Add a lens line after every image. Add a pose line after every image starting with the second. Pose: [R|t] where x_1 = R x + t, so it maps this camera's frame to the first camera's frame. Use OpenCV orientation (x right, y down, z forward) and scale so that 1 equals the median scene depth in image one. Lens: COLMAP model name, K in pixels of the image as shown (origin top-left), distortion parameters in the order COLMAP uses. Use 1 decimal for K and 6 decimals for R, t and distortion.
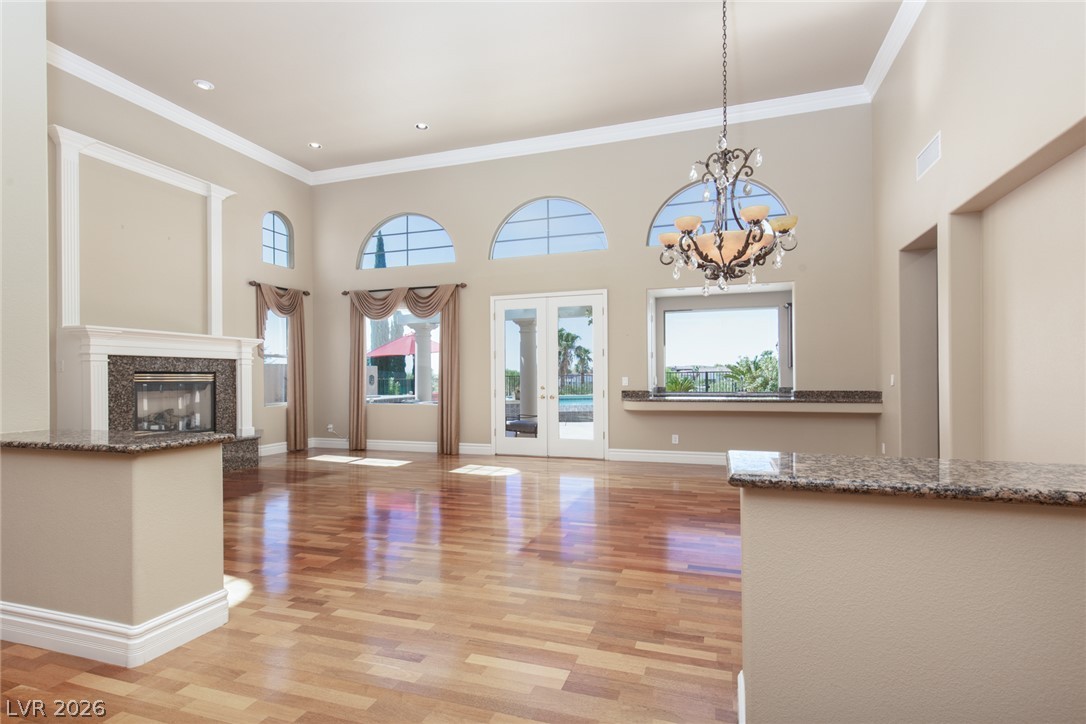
lens RADIAL K [[476.4, 0, 549.6], [0, 476.4, 377.9], [0, 0, 1]] dist [-0.000491, -0.000079]
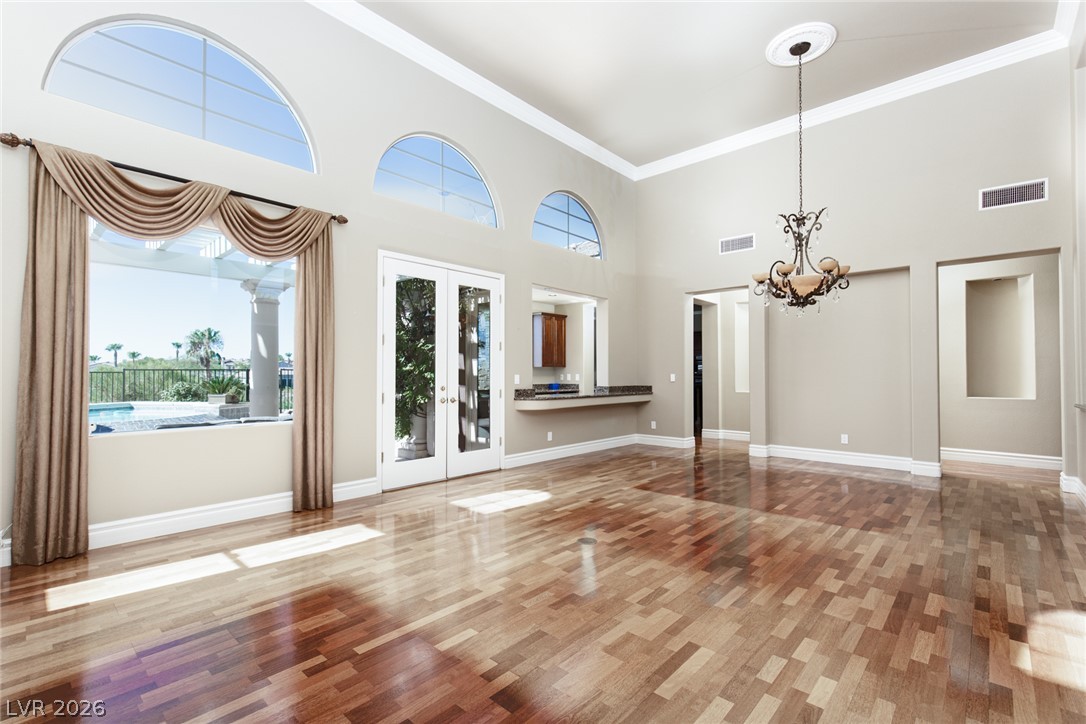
lens RADIAL K [[492.5, 0, 515.4], [0, 492.5, 364.8], [0, 0, 1]] dist [0.000287, 0.000066]
pose [[0.409025, 0.027904, 0.912096, -0.660255], [-0.004257, 0.999580, -0.028671, 0.005183], [-0.912513, 0.007845, 0.408972, 0.560889]]
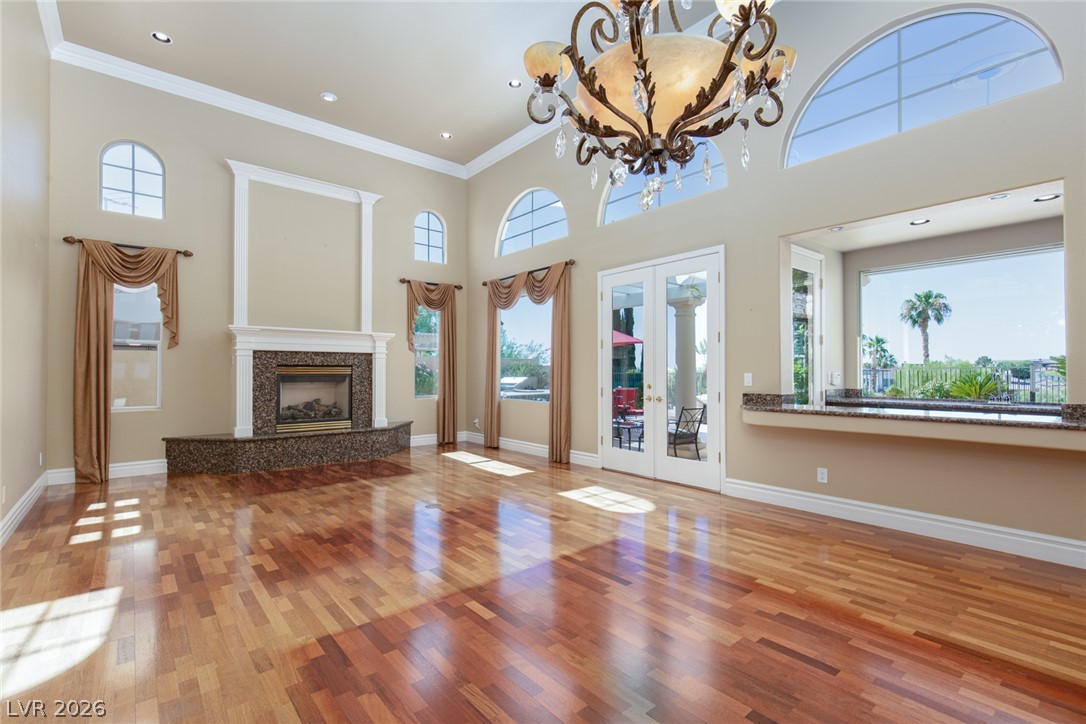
lens RADIAL K [[494.3, 0, 567.7], [0, 494.3, 370.5], [0, 0, 1]] dist [0.000248, 0.000215]
pose [[0.878277, 0.005688, -0.478118, 0.239155], [-0.007341, 0.999972, -0.001589, -0.002589], [0.478095, 0.004905, 0.878294, 0.244149]]
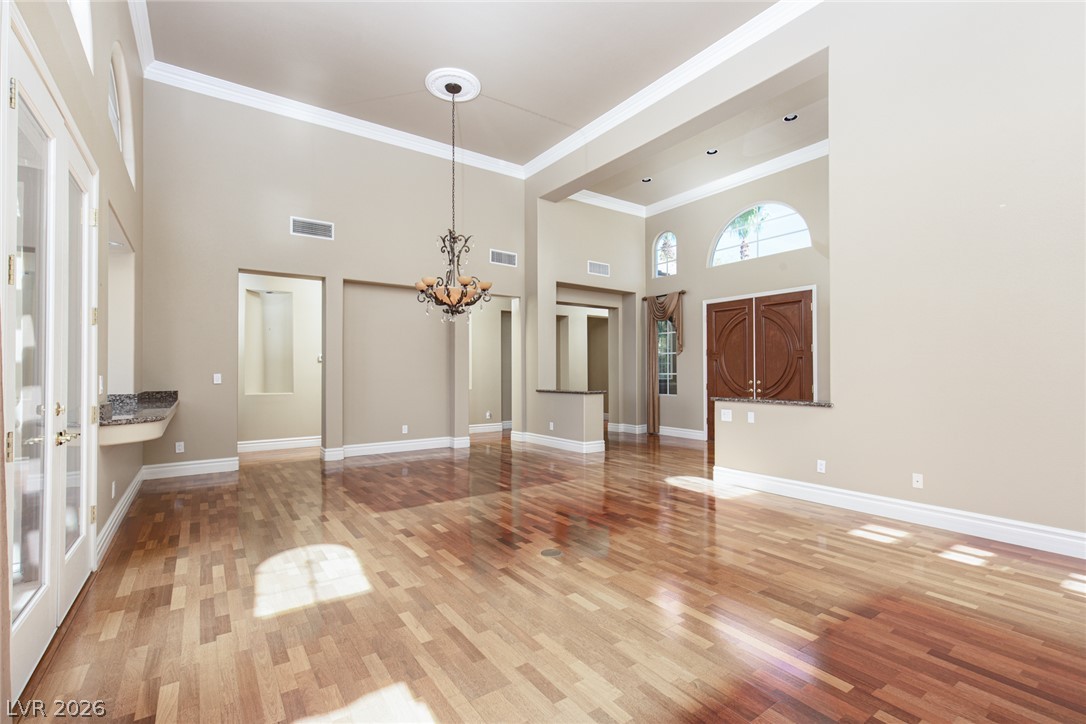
lens RADIAL K [[494.3, 0, 567.7], [0, 494.3, 370.5], [0, 0, 1]] dist [0.000248, 0.000215]
pose [[-0.837122, 0.017022, 0.546751, -0.447263], [0.011577, 0.999843, -0.013402, 0.004989], [-0.546893, -0.004889, -0.837188, 1.058247]]
